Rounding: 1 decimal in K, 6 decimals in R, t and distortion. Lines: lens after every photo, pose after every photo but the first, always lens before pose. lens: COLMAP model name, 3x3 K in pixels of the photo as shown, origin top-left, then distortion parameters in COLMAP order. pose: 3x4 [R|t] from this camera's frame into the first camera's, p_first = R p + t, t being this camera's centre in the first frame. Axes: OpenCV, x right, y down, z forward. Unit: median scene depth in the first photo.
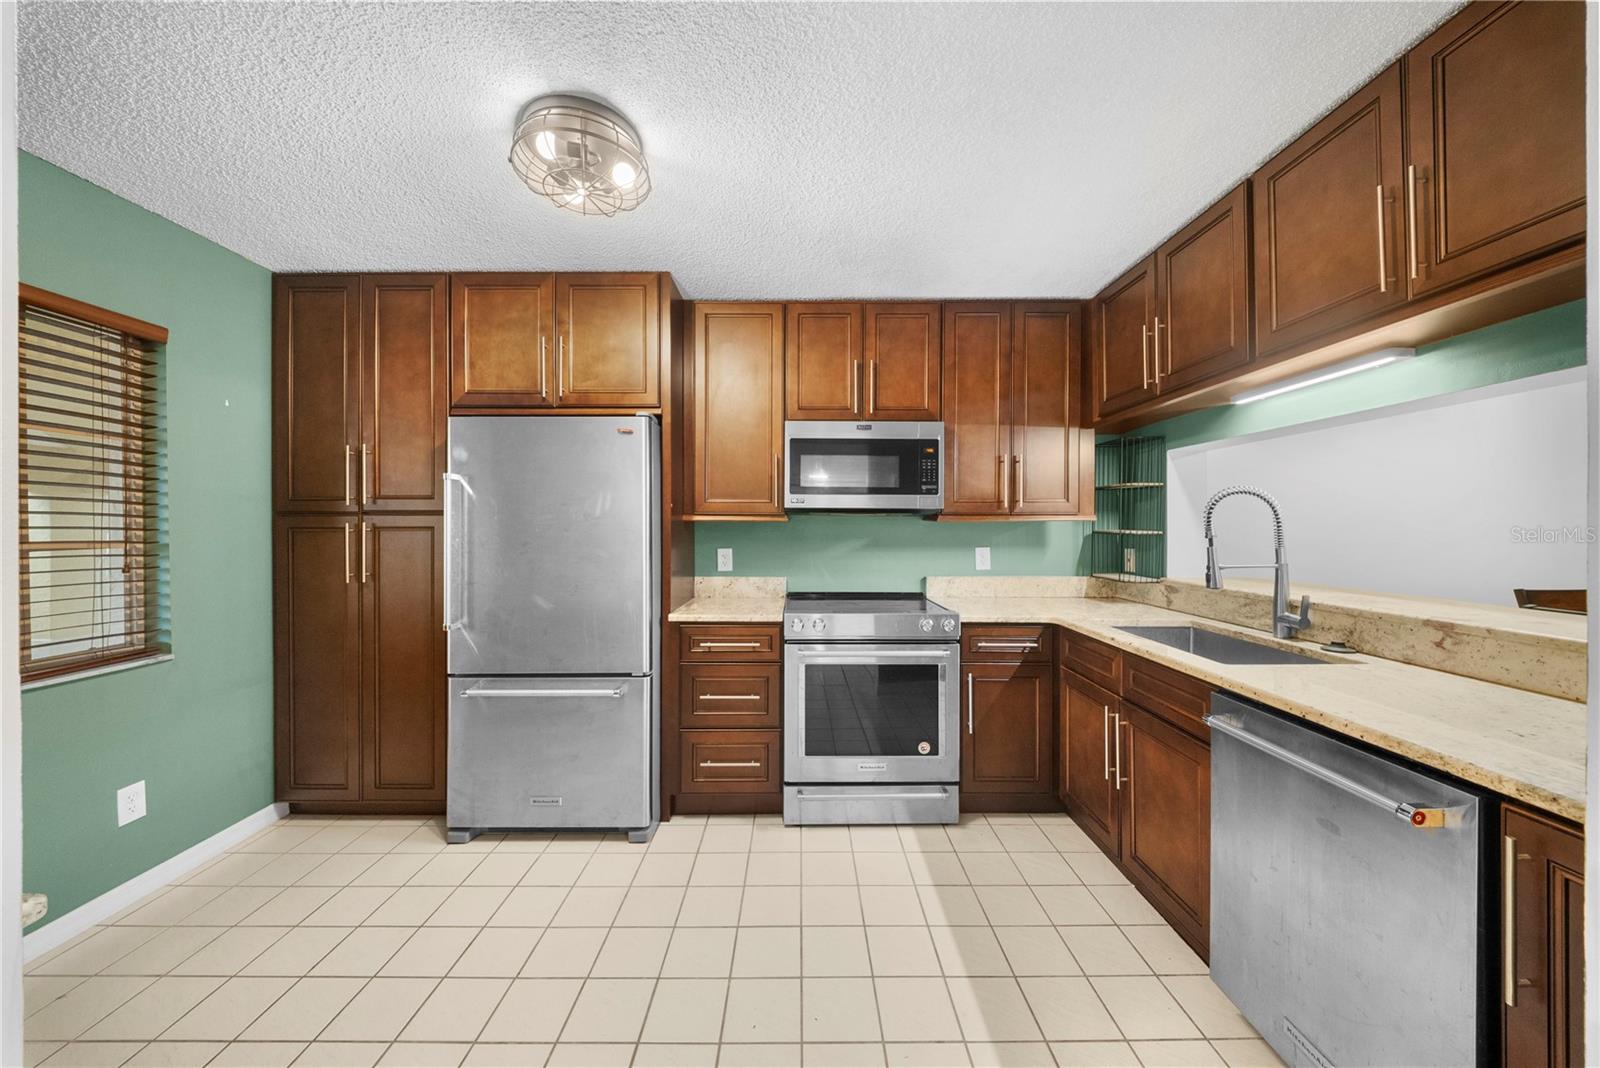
lens RADIAL K [[562.8, 0, 798.7], [0, 562.8, 524.5], [0, 0, 1]] dist [0.002860, -0.000105]
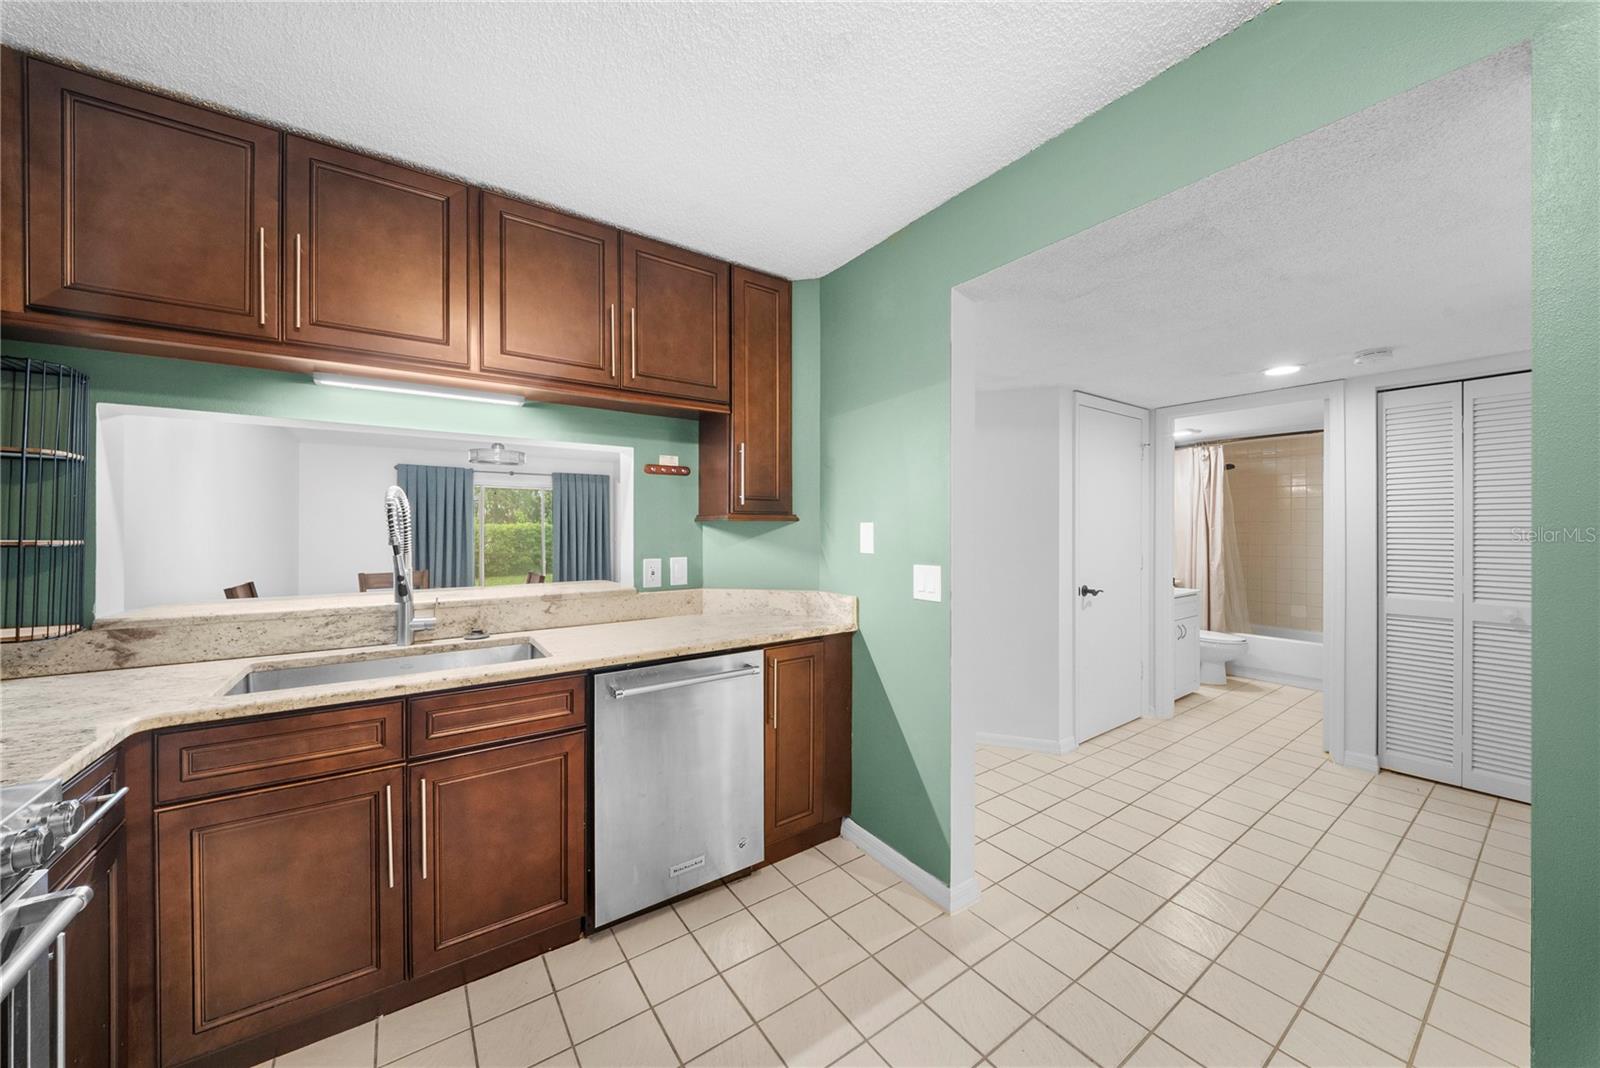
lens RADIAL K [[562.8, 0, 798.6], [0, 562.8, 532.3], [0, 0, 1]] dist [0.002860, -0.000105]
pose [[-0.574317, -0.001271, 0.818632, -0.308337], [-0.000911, 0.999999, 0.000914, 0.004154], [-0.818632, -0.000221, -0.574318, 0.923389]]
